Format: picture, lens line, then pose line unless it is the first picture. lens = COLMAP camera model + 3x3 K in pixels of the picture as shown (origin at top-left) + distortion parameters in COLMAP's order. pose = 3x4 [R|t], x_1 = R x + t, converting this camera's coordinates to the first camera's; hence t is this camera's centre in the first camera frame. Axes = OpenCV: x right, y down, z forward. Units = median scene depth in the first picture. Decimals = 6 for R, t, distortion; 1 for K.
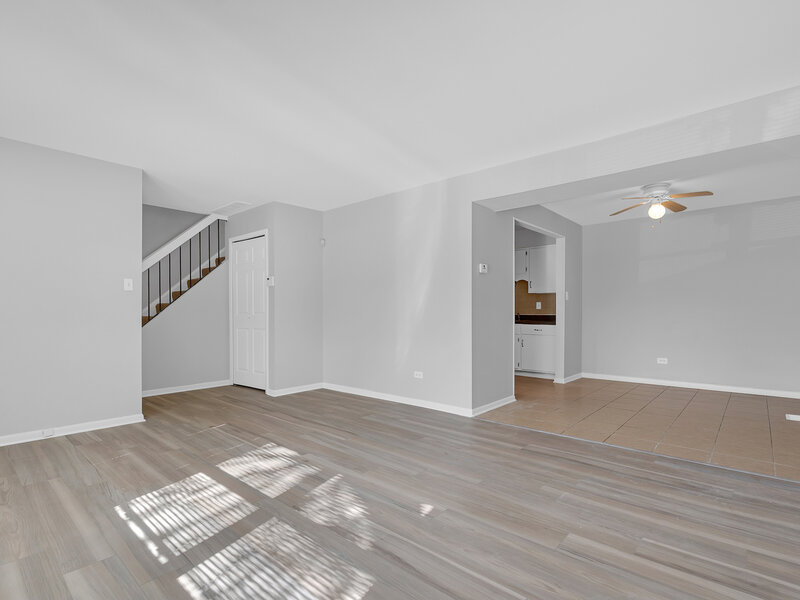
lens RADIAL K [[403.8, 0, 386.2], [0, 403.8, 314.1], [0, 0, 1]] dist [-0.001930, -0.001079]
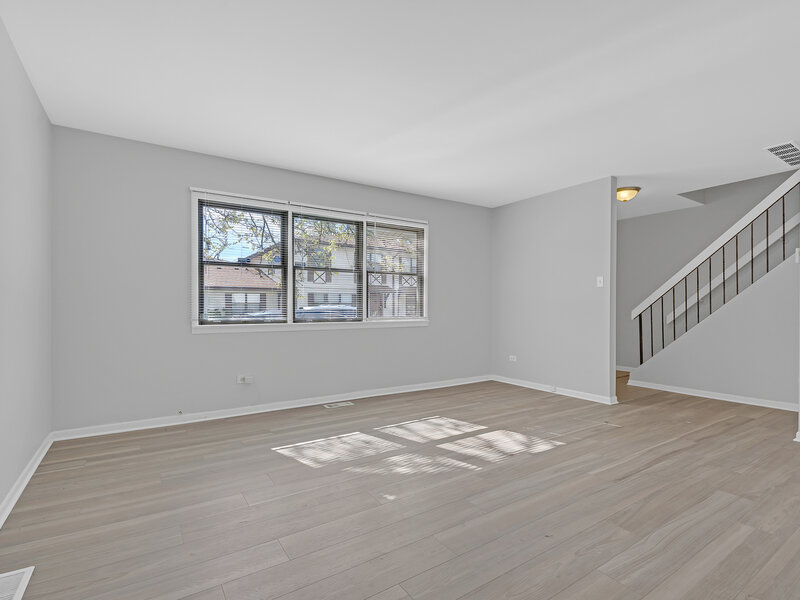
lens RADIAL K [[403.8, 0, 396.6], [0, 403.8, 299.9], [0, 0, 1]] dist [-0.001930, -0.001079]
pose [[-0.235396, -0.010364, -0.971844, 0.807030], [-0.005879, 0.999940, -0.009239, -0.009201], [0.971882, 0.003539, -0.235443, 0.916106]]
